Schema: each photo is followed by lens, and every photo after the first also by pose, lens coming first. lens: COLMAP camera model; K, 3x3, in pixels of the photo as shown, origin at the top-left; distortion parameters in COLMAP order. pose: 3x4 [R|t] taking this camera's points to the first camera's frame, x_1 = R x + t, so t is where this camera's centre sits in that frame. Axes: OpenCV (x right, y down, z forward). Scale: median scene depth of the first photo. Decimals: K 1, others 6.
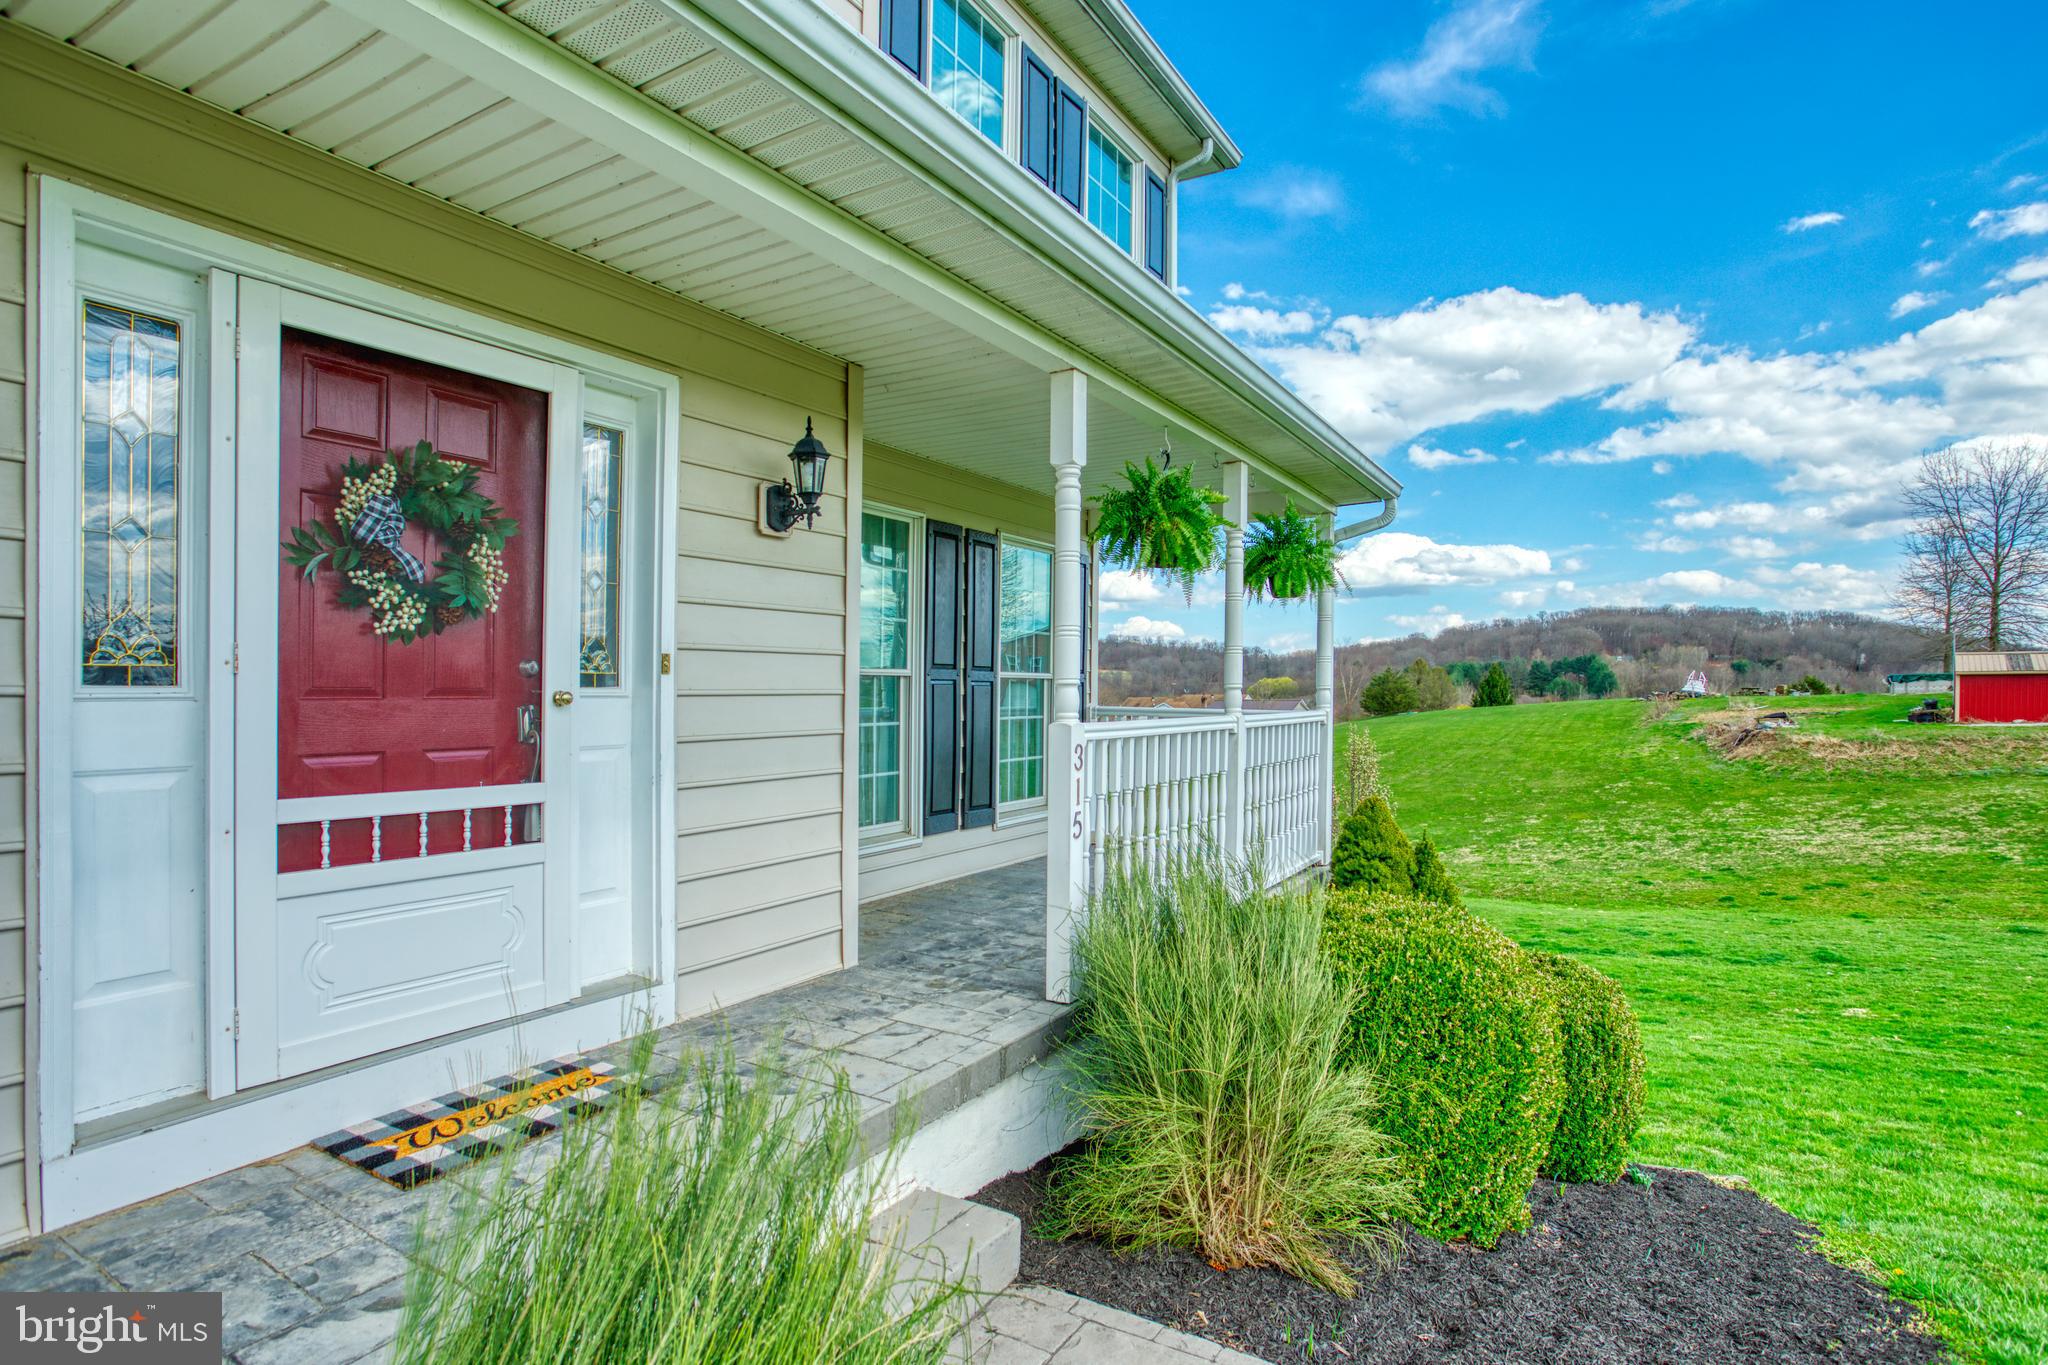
lens RADIAL K [[1032.8, 0, 1024.0], [0, 1032.8, 682.5], [0, 0, 1]] dist [-0.048666, 0.000580]
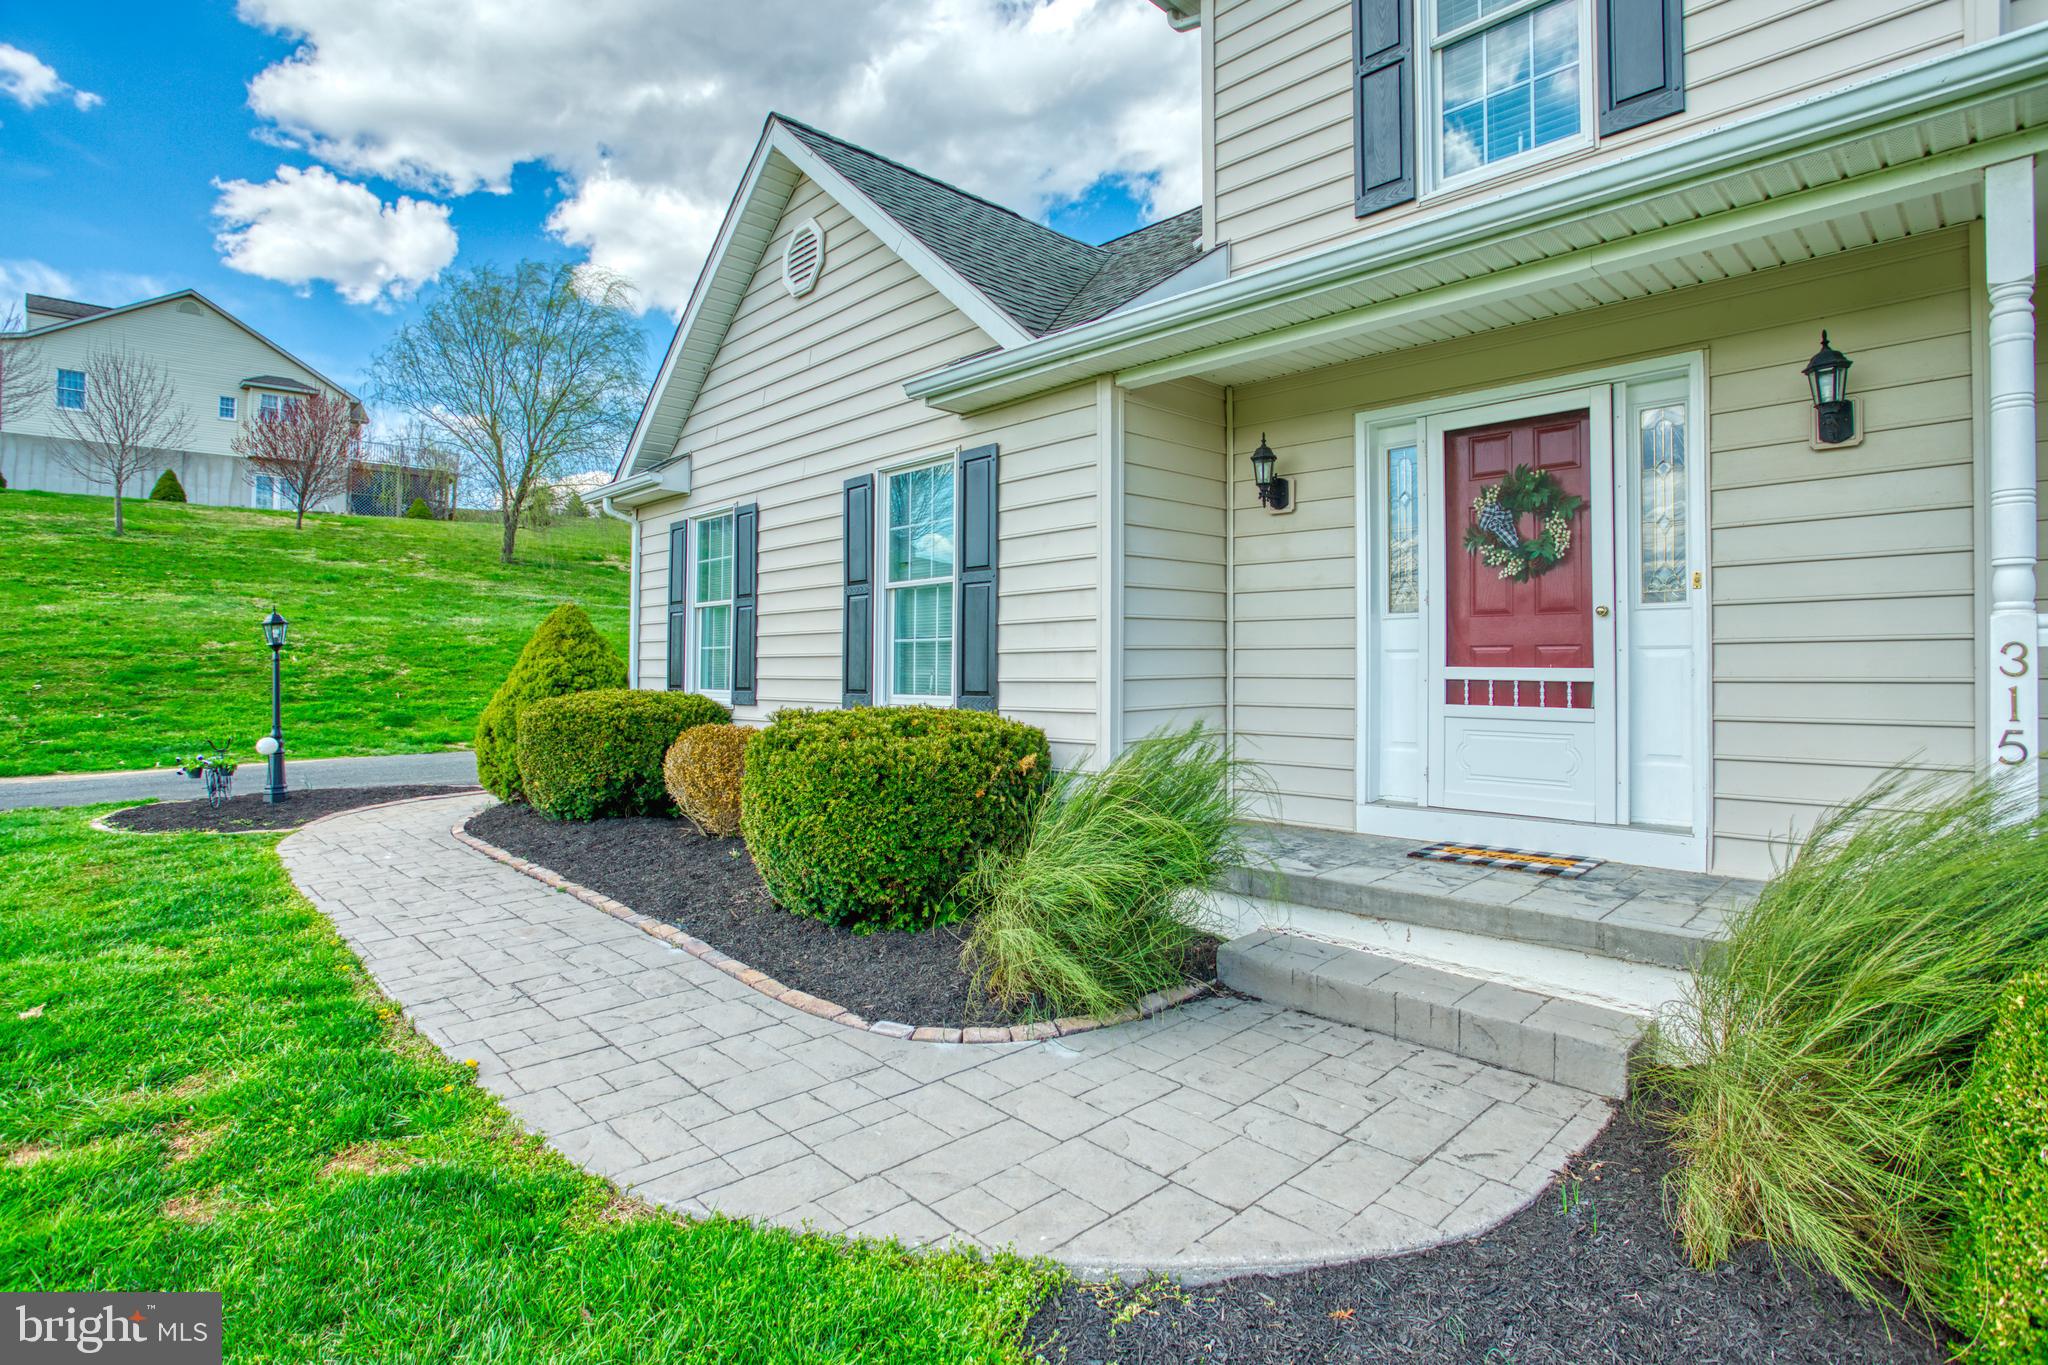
lens RADIAL K [[1032.8, 0, 1024.0], [0, 1032.8, 682.5], [0, 0, 1]] dist [-0.048666, 0.000580]
pose [[-0.267456, 0.020557, -0.963351, 1.227638], [0.016193, 0.999727, 0.016837, 0.082239], [0.963434, -0.011096, -0.267716, 0.611381]]
